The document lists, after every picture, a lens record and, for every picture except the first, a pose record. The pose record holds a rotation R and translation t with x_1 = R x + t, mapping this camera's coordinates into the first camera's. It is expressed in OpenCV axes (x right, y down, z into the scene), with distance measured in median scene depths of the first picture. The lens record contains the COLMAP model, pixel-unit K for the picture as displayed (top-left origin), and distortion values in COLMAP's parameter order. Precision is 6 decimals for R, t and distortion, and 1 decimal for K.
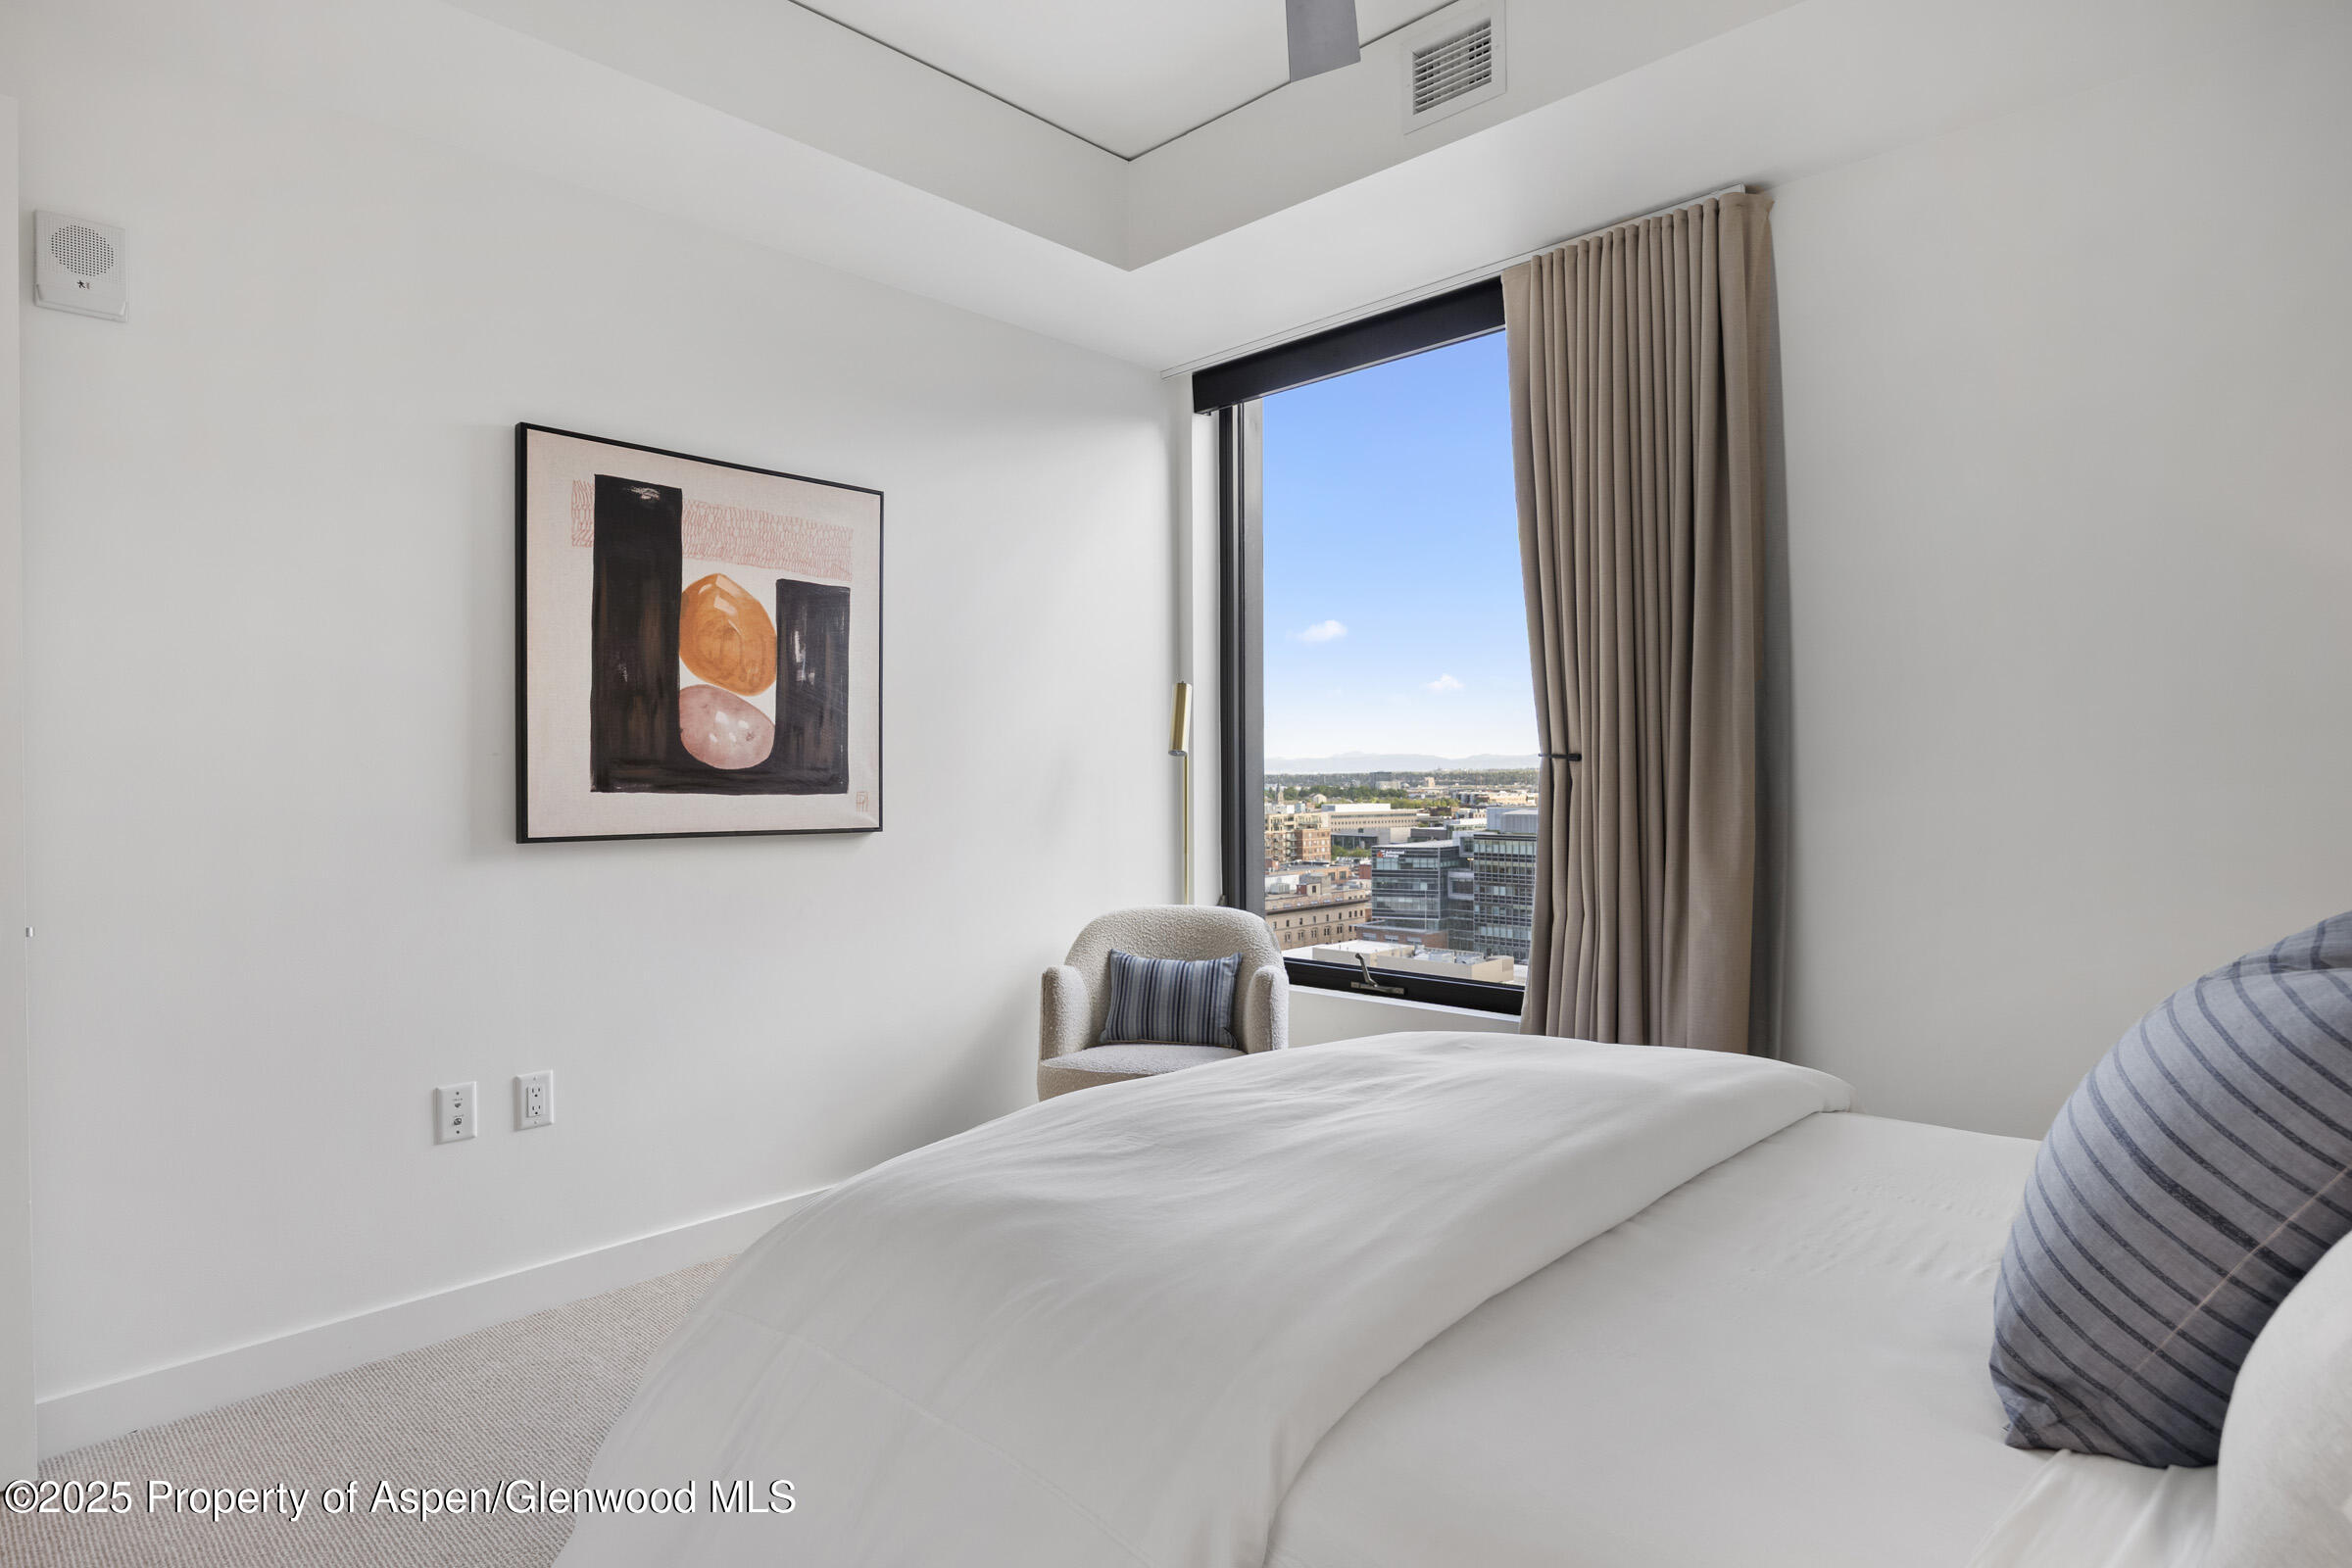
lens RADIAL K [[1292.9, 0, 1176.0], [0, 1292.9, 784.0], [0, 0, 1]] dist [-0.000115, -0.000057]
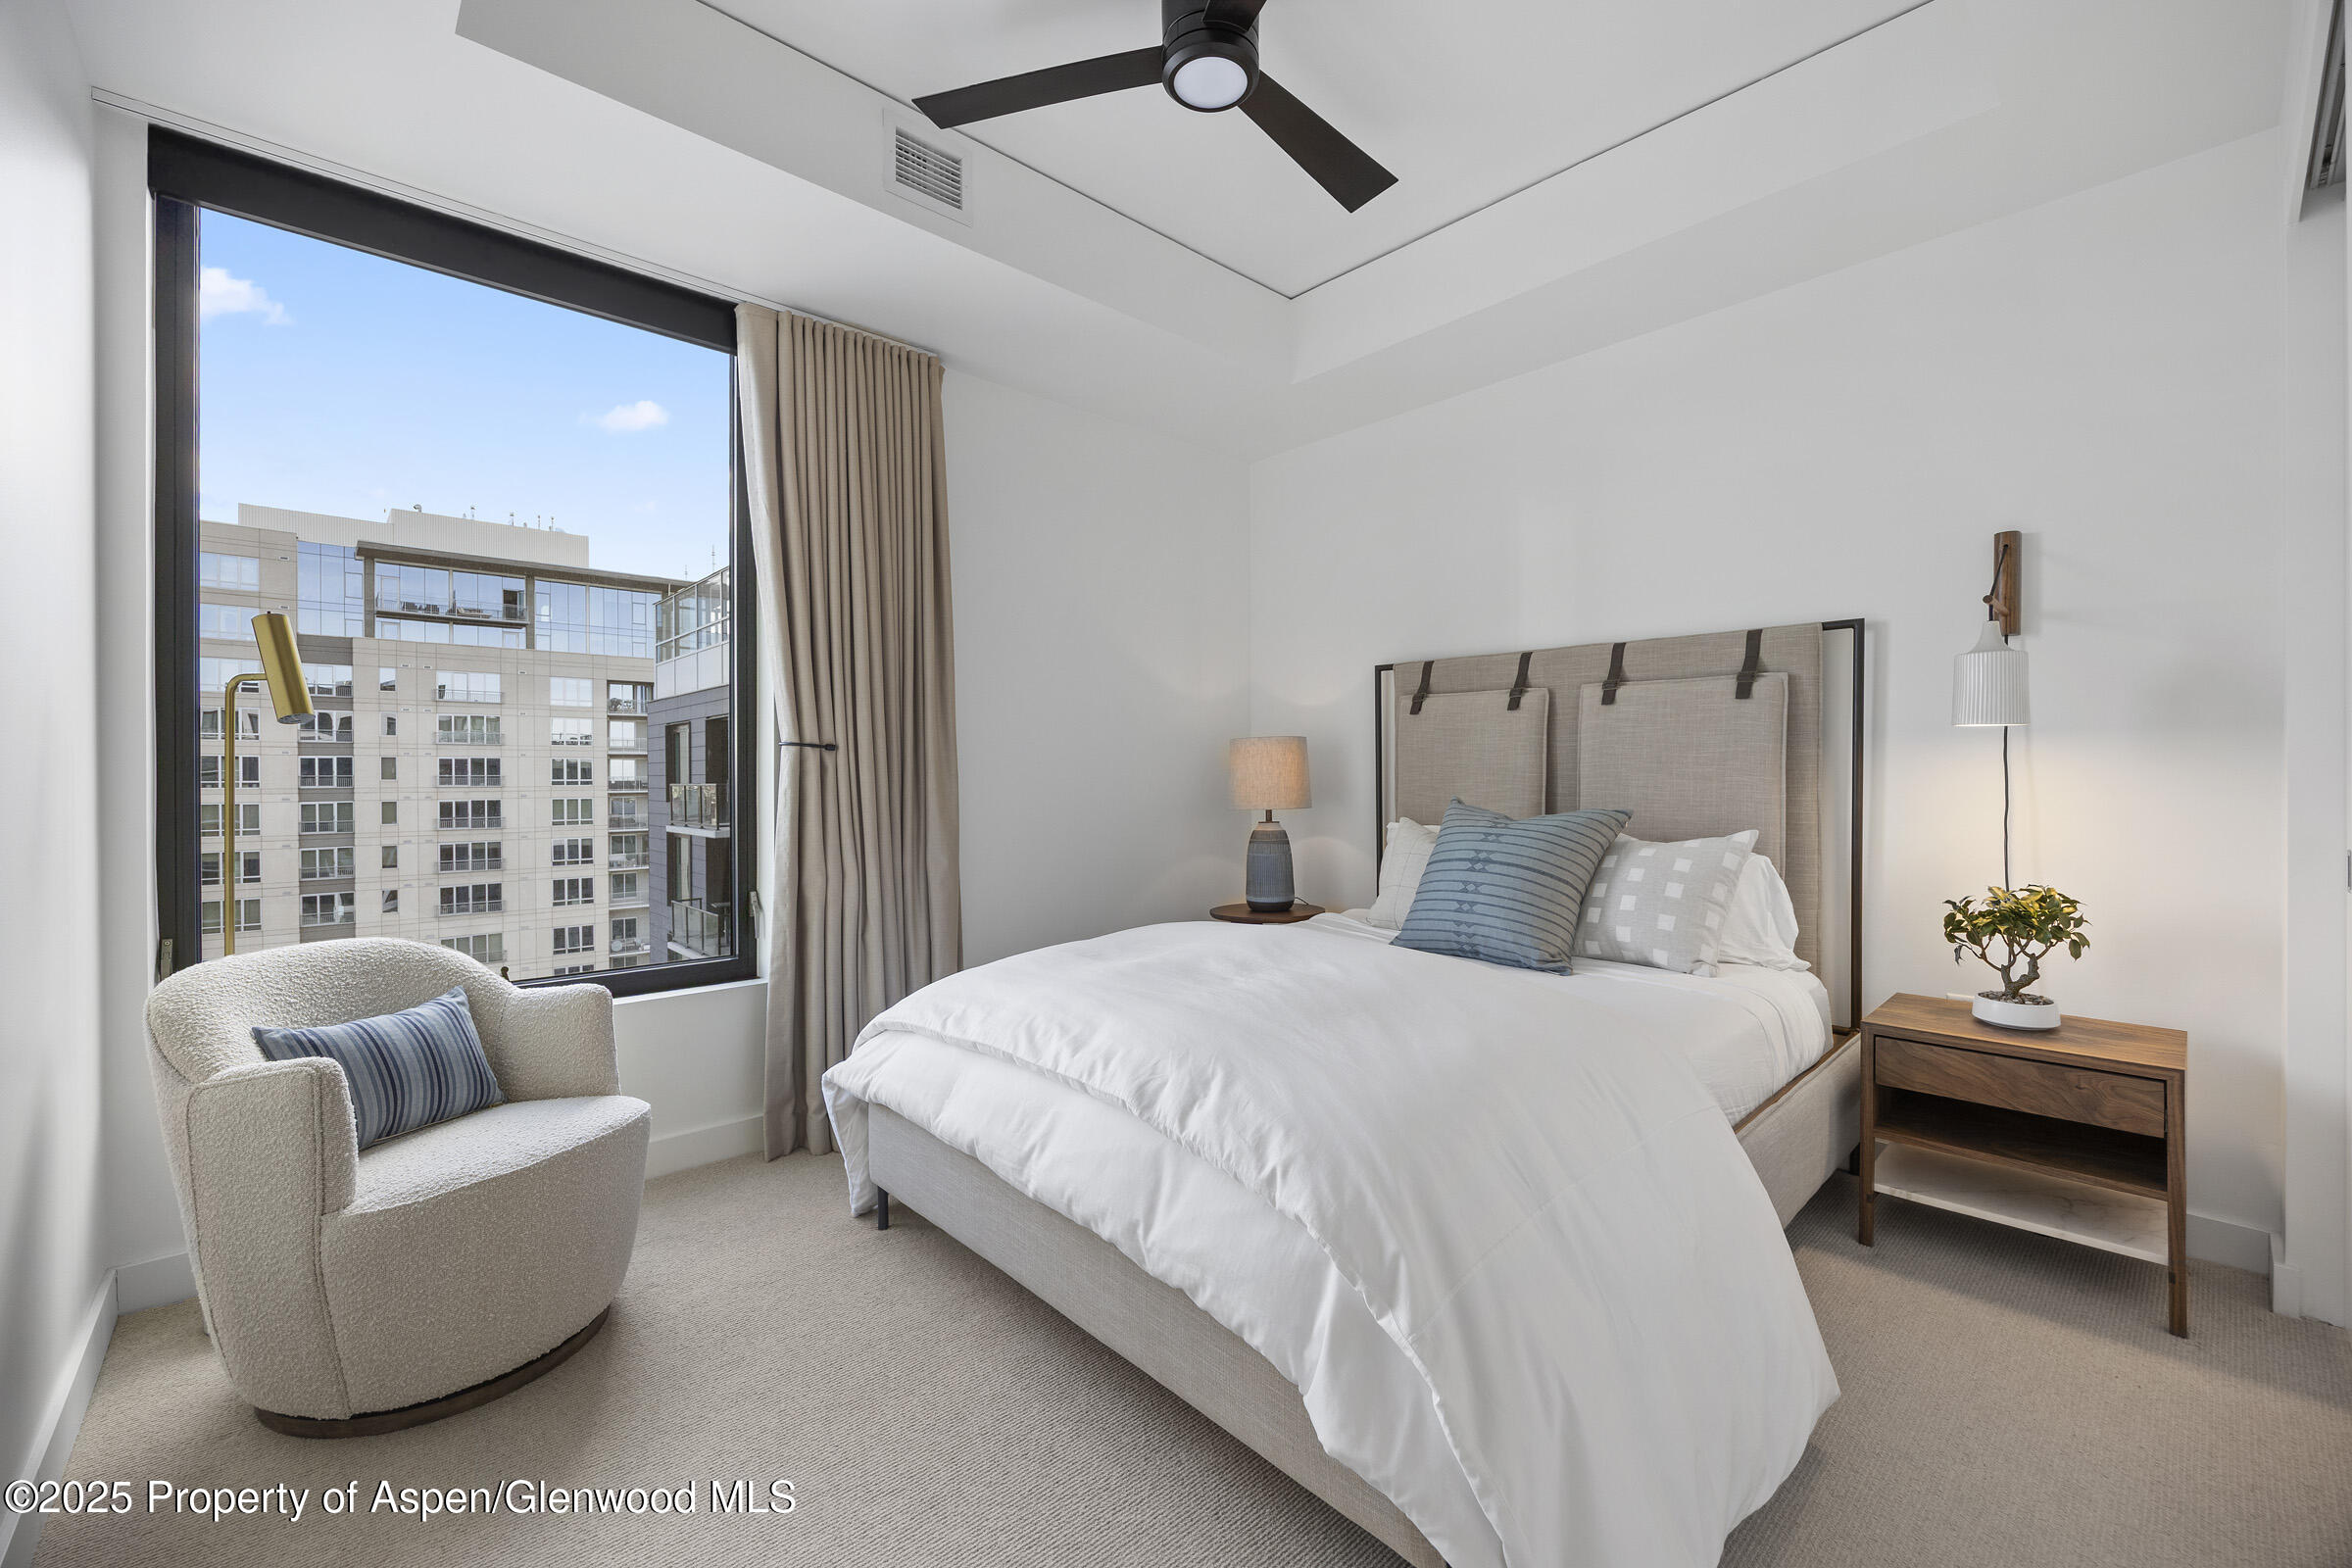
lens RADIAL K [[953.7, 0, 1176.0], [0, 953.7, 784.0], [0, 0, 1]] dist [-0.000197, -0.000014]
pose [[0.060571, -0.011902, 0.998093, -0.559614], [0.007458, 0.999906, 0.011471, 0.006394], [-0.998136, 0.006749, 0.060654, 0.608368]]
